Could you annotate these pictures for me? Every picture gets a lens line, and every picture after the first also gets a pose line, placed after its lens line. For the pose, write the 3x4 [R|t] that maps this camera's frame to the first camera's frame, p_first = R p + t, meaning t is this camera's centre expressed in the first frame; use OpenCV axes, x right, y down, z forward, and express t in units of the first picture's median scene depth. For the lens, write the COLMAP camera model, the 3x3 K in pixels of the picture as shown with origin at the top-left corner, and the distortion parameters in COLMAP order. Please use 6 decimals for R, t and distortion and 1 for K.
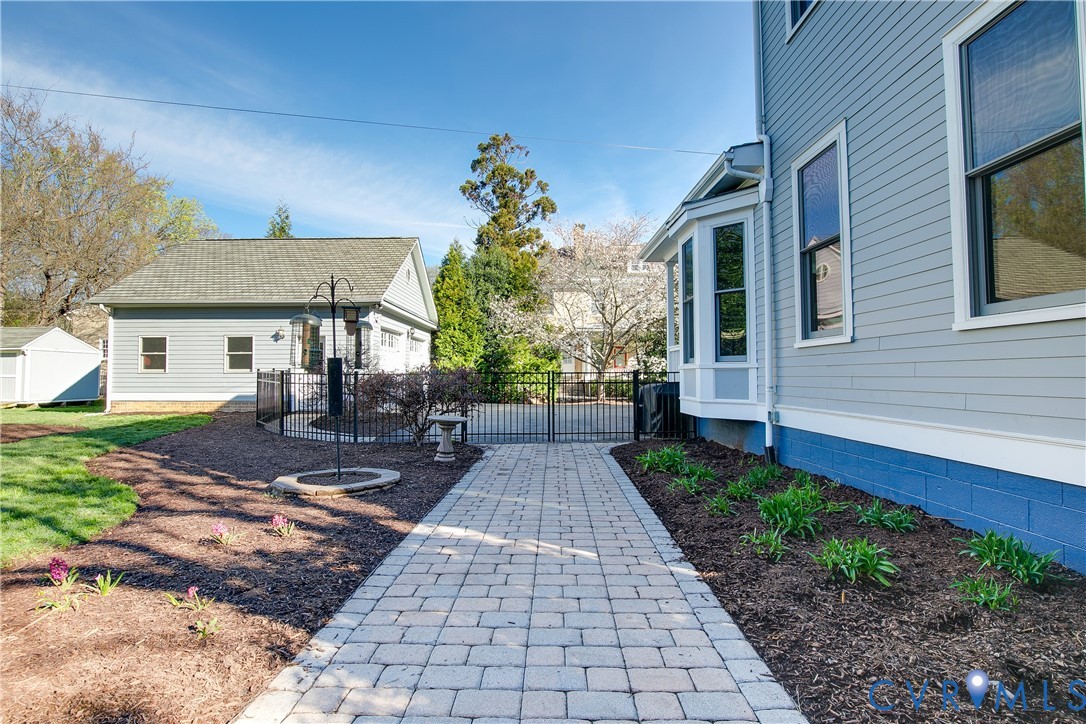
lens RADIAL K [[509.3, 0, 537.8], [0, 509.3, 362.5], [0, 0, 1]] dist [-0.025037, -0.000231]
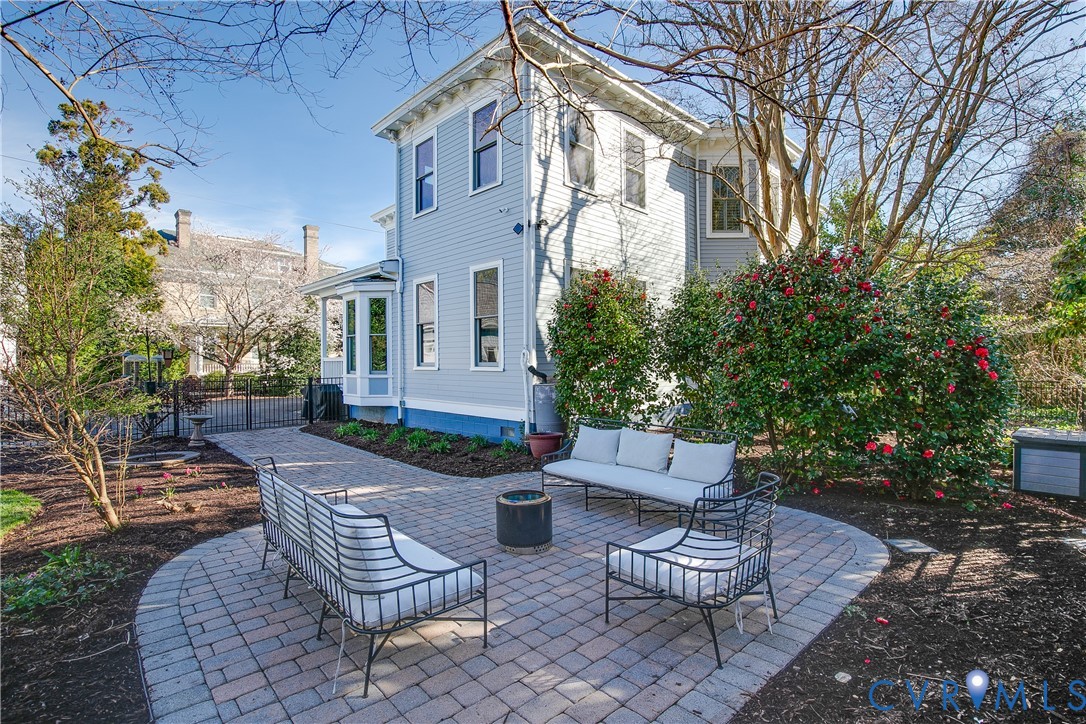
lens RADIAL K [[509.3, 0, 548.2], [0, 509.3, 362.8], [0, 0, 1]] dist [-0.025037, -0.000231]
pose [[0.708895, -0.002540, 0.705309, -0.369735], [-0.017165, 0.999635, 0.020851, -0.071623], [-0.705105, -0.026888, 0.708593, -0.561297]]
